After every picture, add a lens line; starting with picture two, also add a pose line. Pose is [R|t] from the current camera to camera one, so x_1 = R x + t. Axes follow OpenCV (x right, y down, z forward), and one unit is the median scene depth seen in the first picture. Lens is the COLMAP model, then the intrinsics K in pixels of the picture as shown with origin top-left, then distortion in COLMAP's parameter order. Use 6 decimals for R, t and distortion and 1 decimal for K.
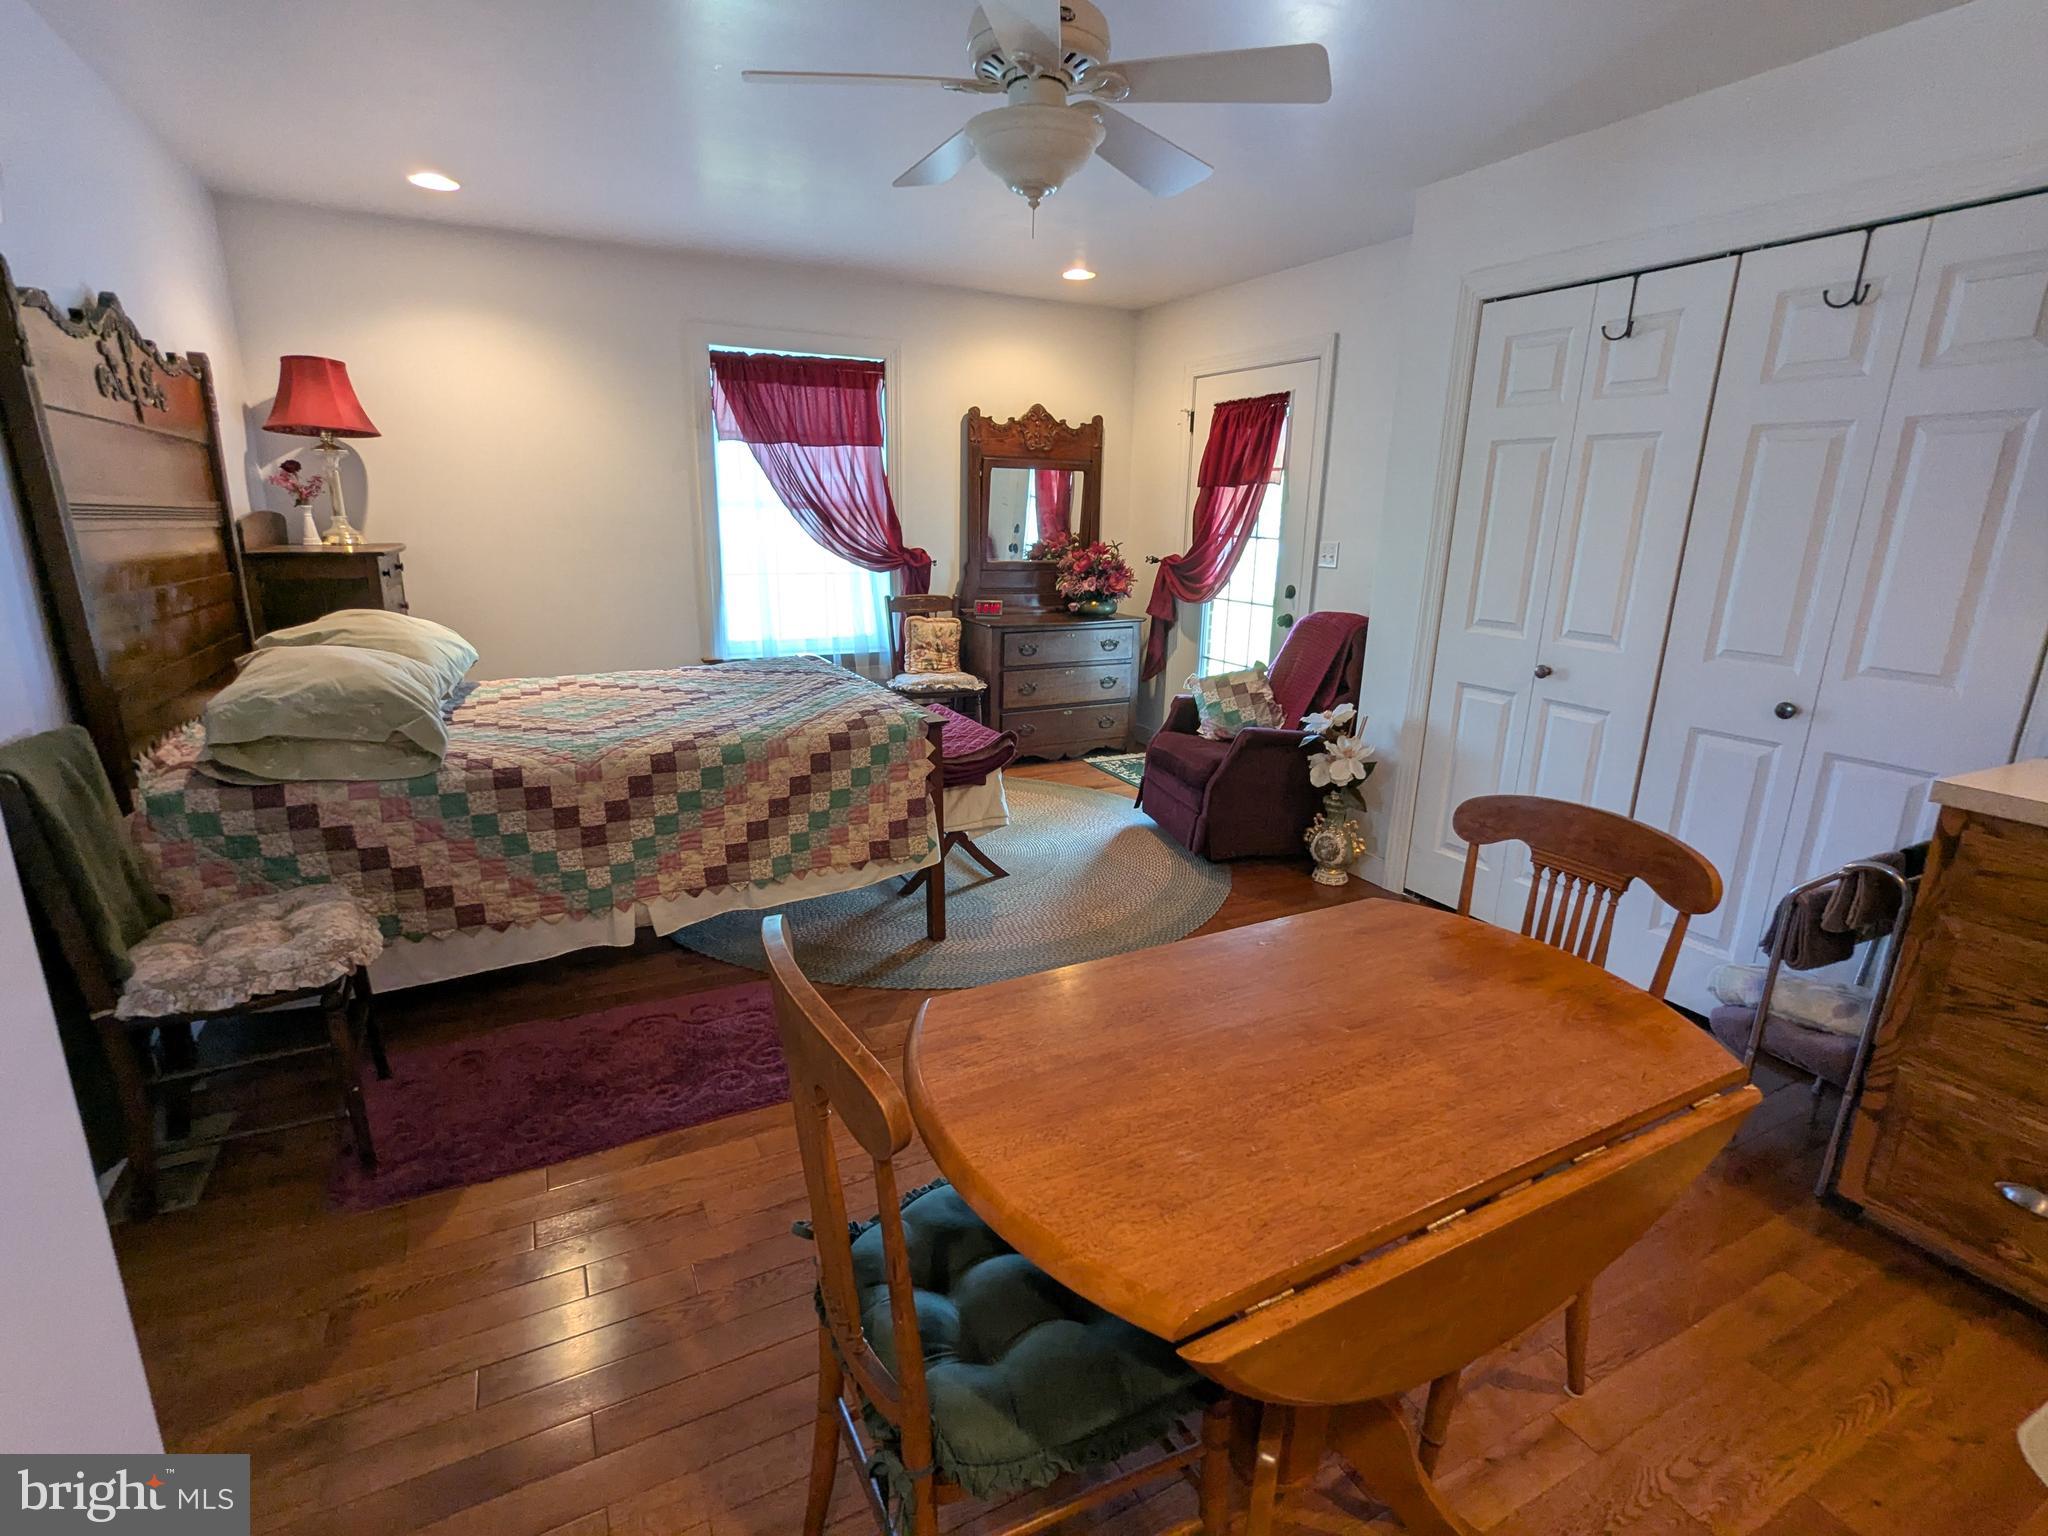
lens RADIAL K [[971.0, 0, 1022.2], [0, 971.0, 769.7], [0, 0, 1]] dist [-0.001251, 0.001994]
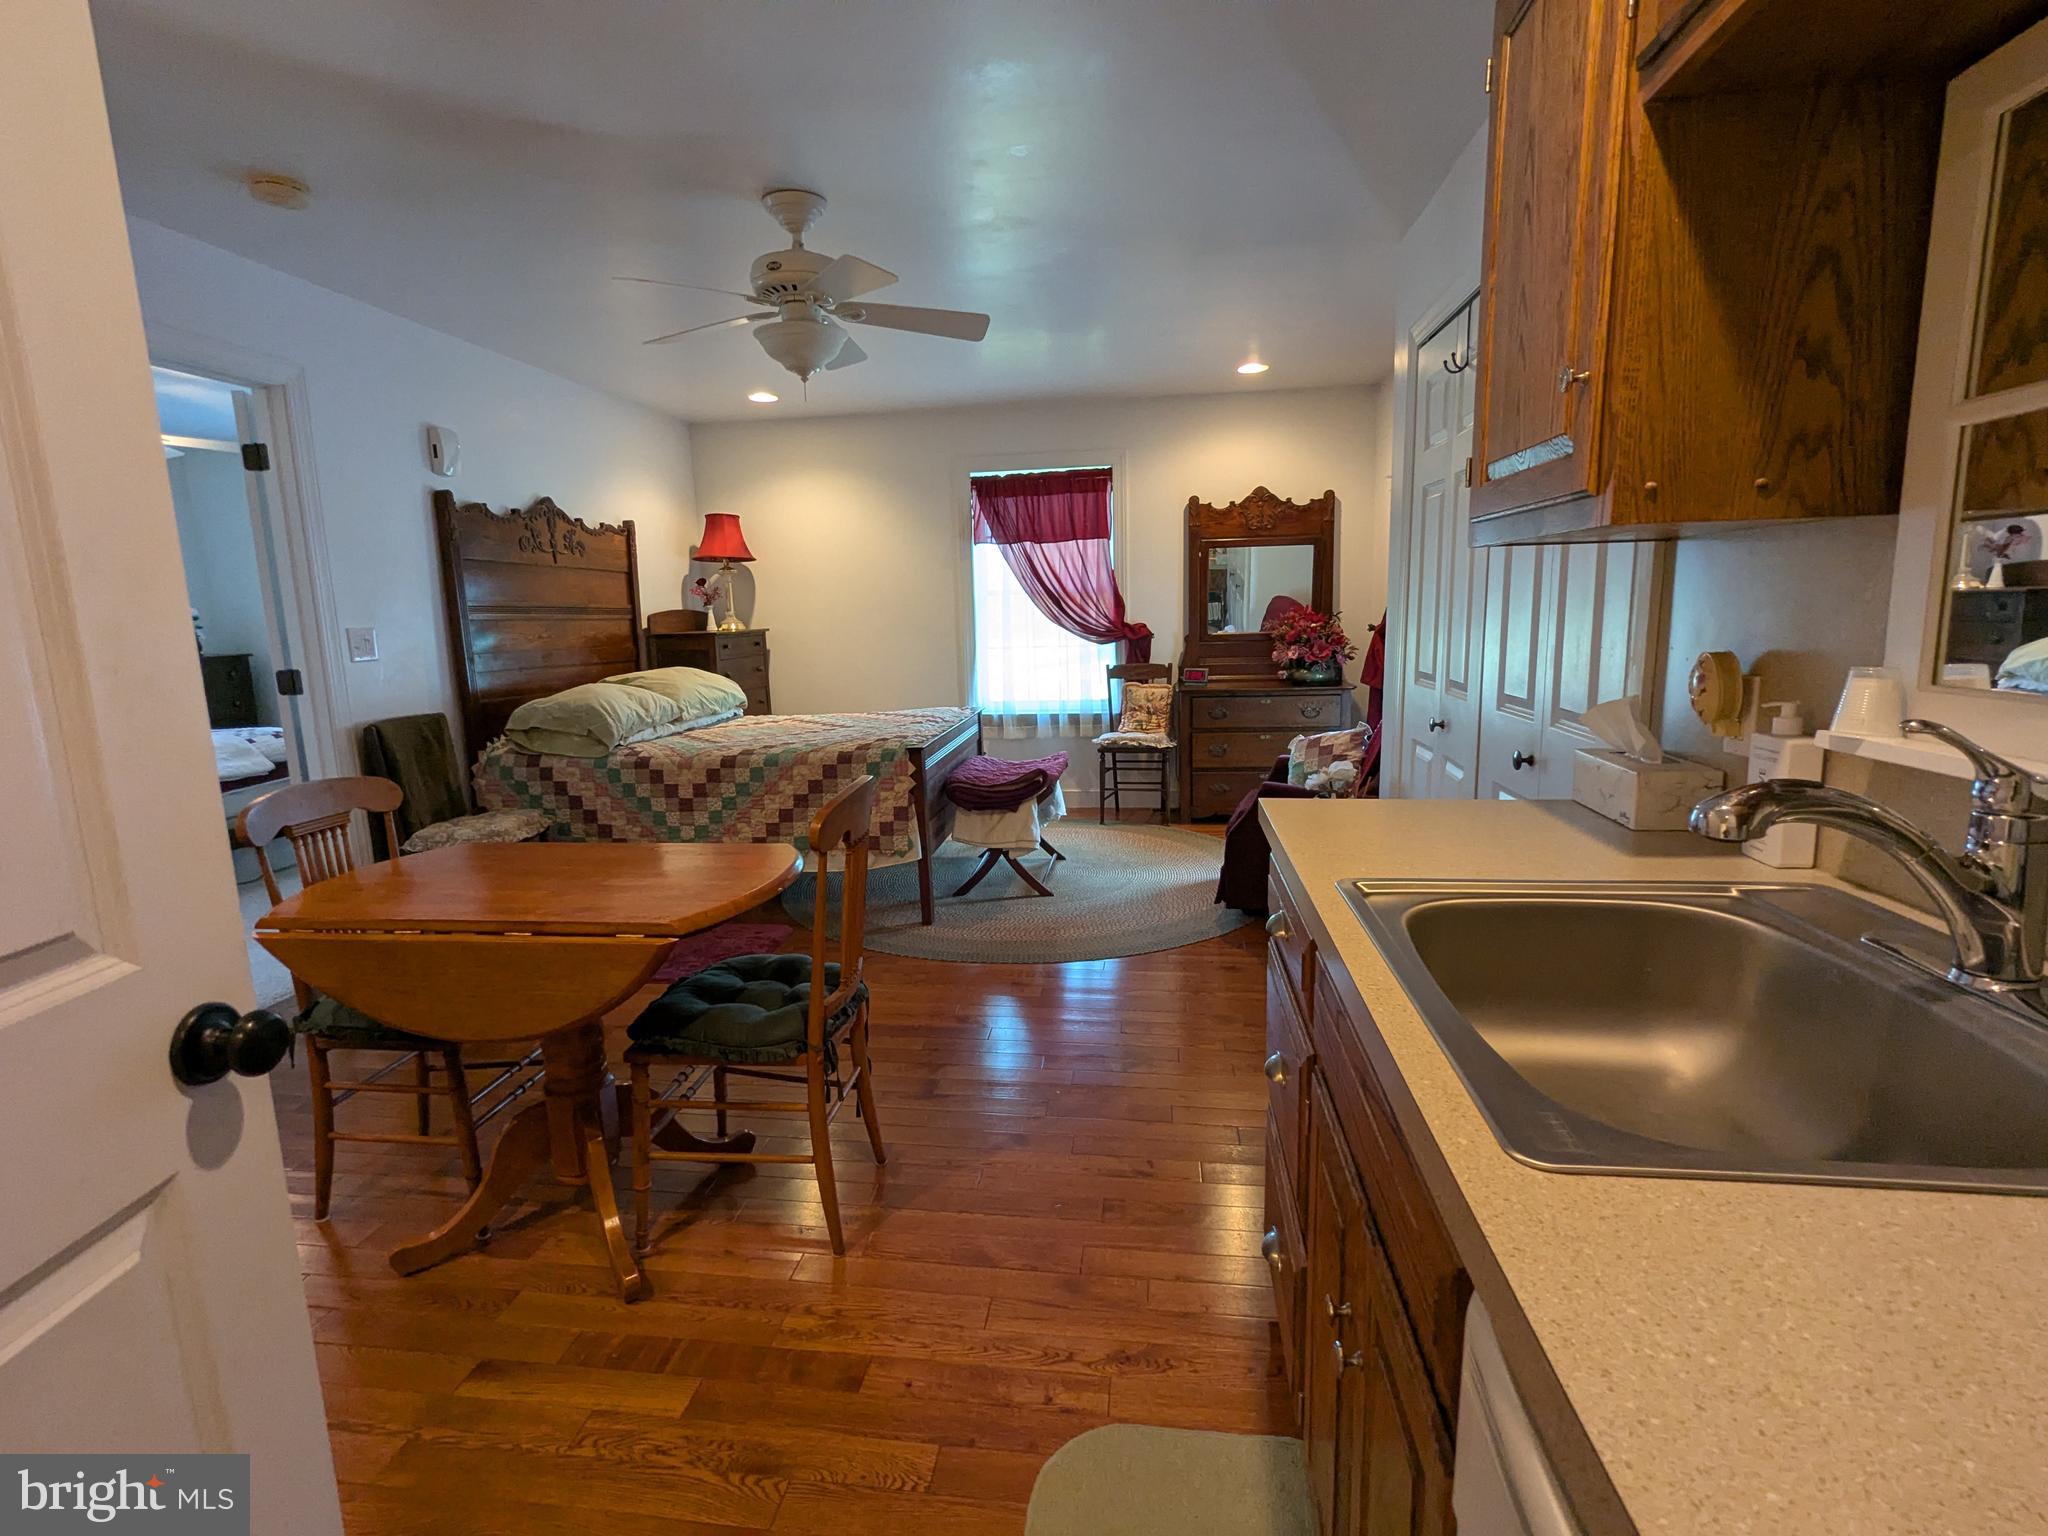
lens RADIAL K [[971.0, 0, 1020.4], [0, 971.0, 777.0], [0, 0, 1]] dist [-0.001251, 0.001994]
pose [[0.818158, 0.058596, -0.572000, 0.807456], [-0.107069, 0.992920, -0.051431, 0.042493], [0.564937, 0.103322, 0.818640, 0.024439]]
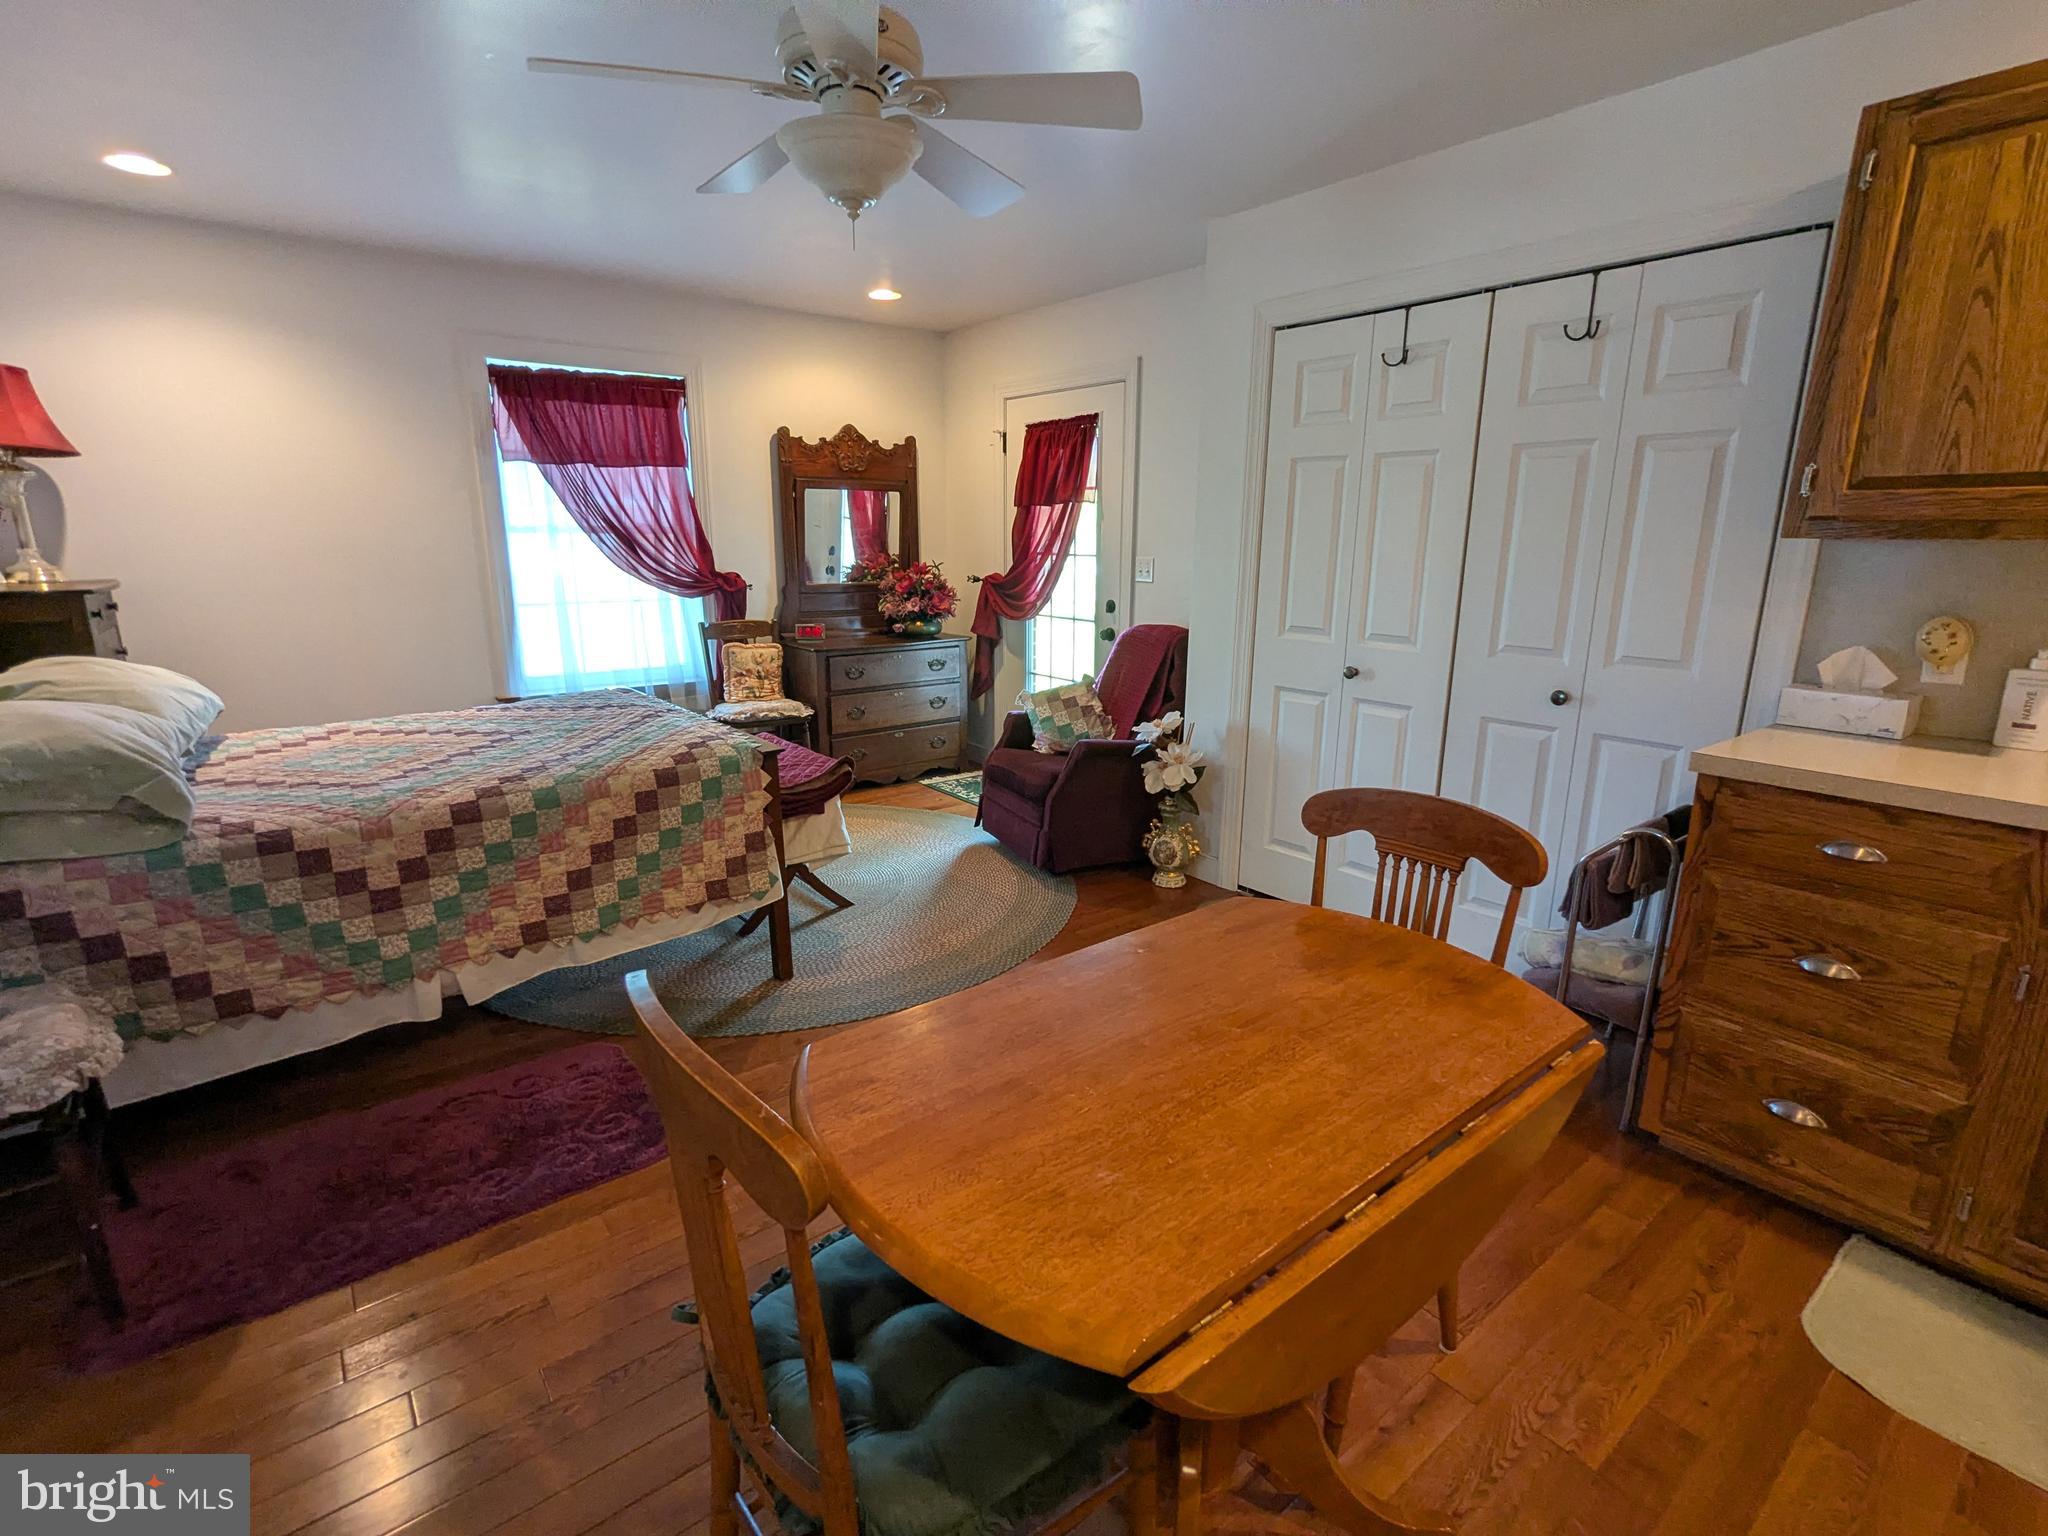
lens RADIAL K [[971.0, 0, 1022.9], [0, 971.0, 770.4], [0, 0, 1]] dist [-0.001251, 0.001994]
pose [[0.981373, -0.059461, 0.182680, -0.021904], [0.063220, 0.997890, -0.014815, -0.000203], [-0.181413, 0.026088, 0.983061, 0.015644]]
